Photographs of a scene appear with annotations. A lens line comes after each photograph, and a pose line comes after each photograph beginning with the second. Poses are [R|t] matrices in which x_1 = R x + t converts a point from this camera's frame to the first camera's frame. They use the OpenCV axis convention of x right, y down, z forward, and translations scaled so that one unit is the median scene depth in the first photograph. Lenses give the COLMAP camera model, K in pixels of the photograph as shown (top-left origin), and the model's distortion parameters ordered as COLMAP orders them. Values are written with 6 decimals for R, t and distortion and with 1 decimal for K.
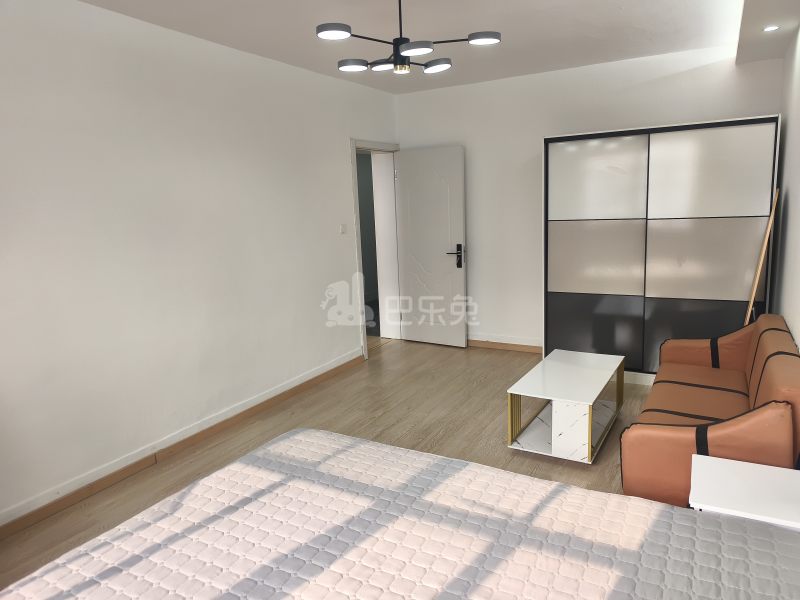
lens RADIAL K [[556.7, 0, 403.4], [0, 556.7, 298.6], [0, 0, 1]] dist [0.009676, 0.002523]
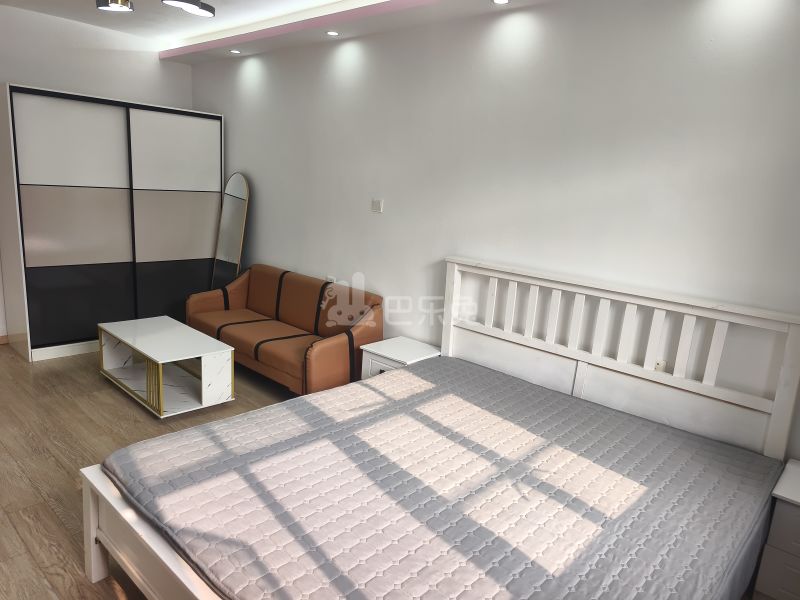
lens RADIAL K [[556.7, 0, 403.4], [0, 556.7, 298.6], [0, 0, 1]] dist [0.009676, 0.002523]
pose [[0.228677, -0.145938, 0.962501, -0.971825], [0.093438, 0.987425, 0.127517, -0.046543], [-0.969008, 0.060773, 0.239438, 0.499975]]
